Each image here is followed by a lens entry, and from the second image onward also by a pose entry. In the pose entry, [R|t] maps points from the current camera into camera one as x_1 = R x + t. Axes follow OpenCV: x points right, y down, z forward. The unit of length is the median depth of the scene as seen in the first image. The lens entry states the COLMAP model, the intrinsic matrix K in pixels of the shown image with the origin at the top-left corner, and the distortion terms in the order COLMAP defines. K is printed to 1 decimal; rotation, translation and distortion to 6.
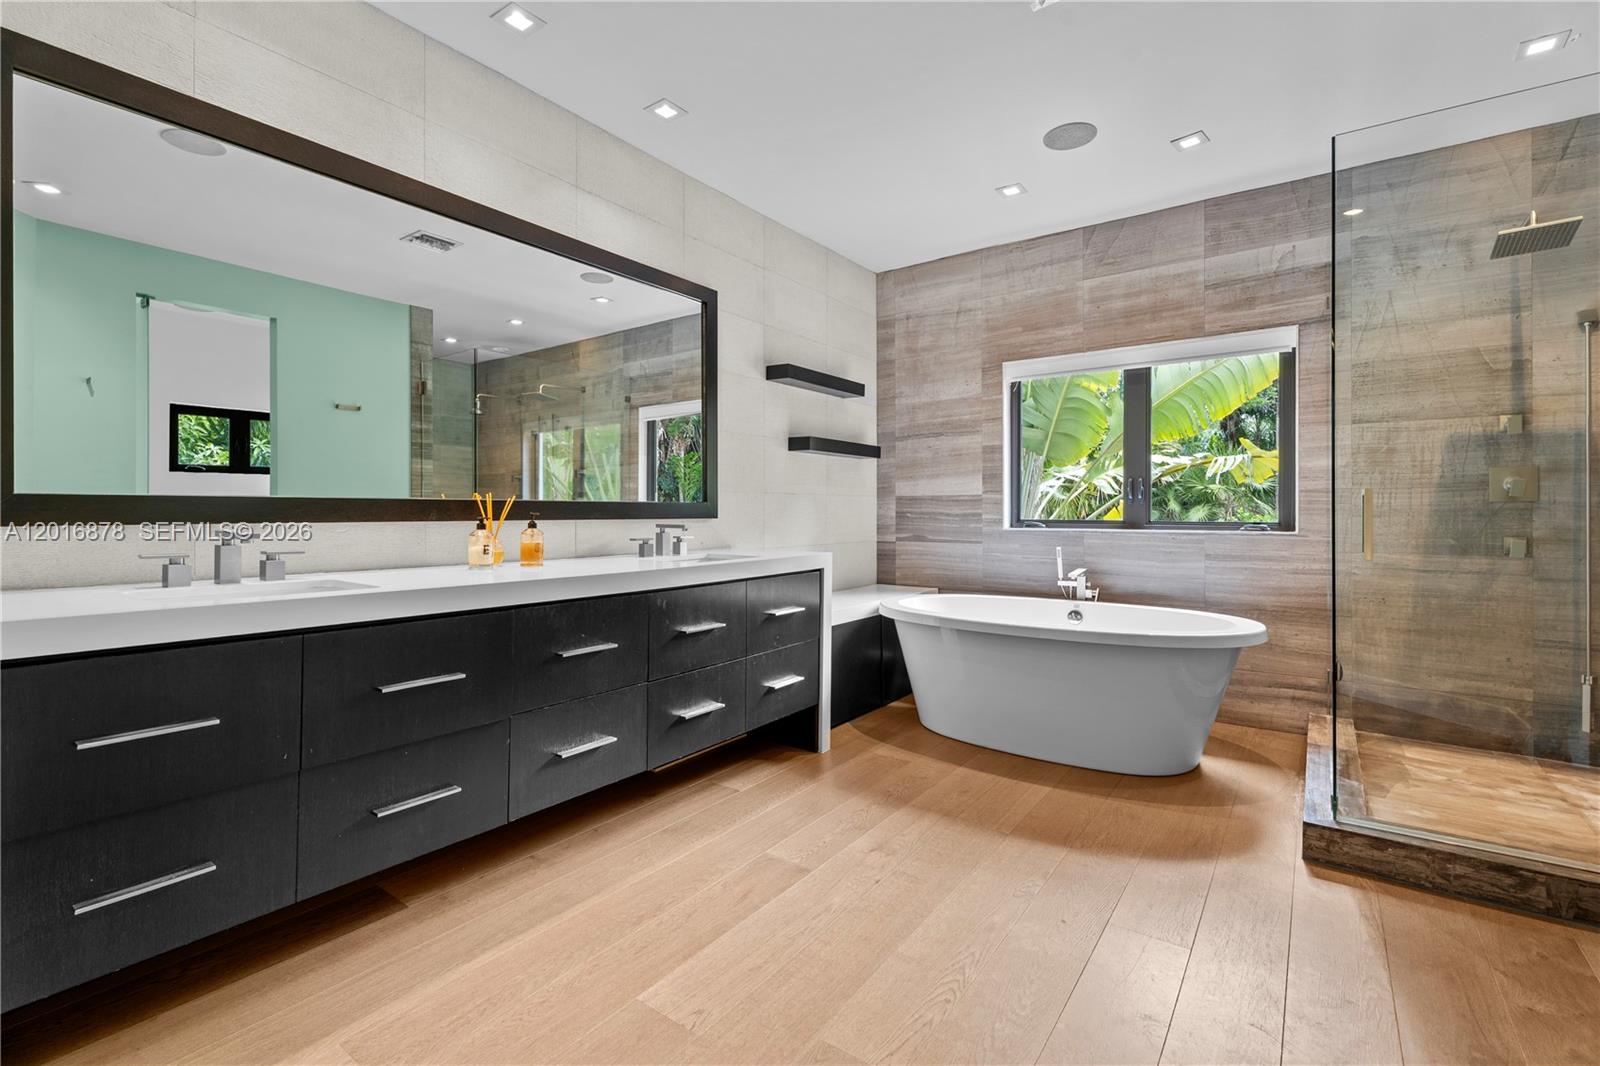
lens RADIAL K [[716.8, 0, 801.9], [0, 716.8, 521.6], [0, 0, 1]] dist [-0.001367, -0.000049]
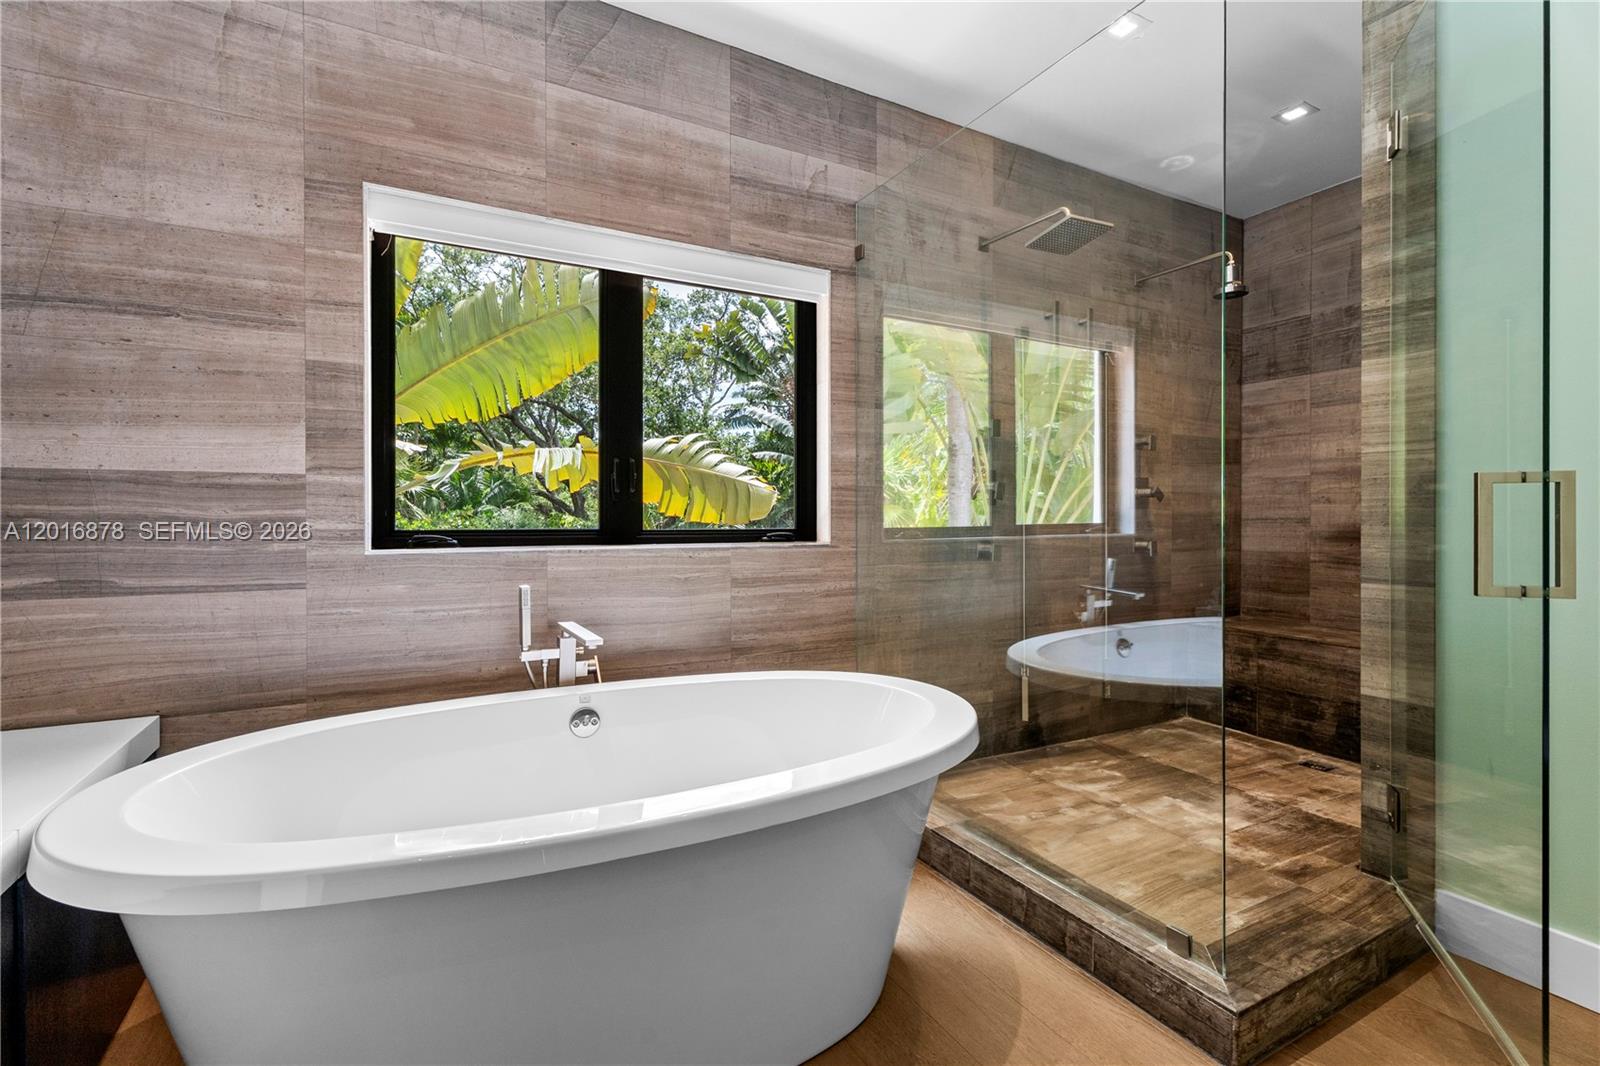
lens RADIAL K [[716.8, 0, 801.2], [0, 716.8, 517.2], [0, 0, 1]] dist [-0.001367, -0.000049]
pose [[0.419647, -0.001671, 0.907686, -0.013681], [0.010865, 0.999936, -0.003182, -0.008246], [-0.907623, 0.011197, 0.419638, 0.621972]]
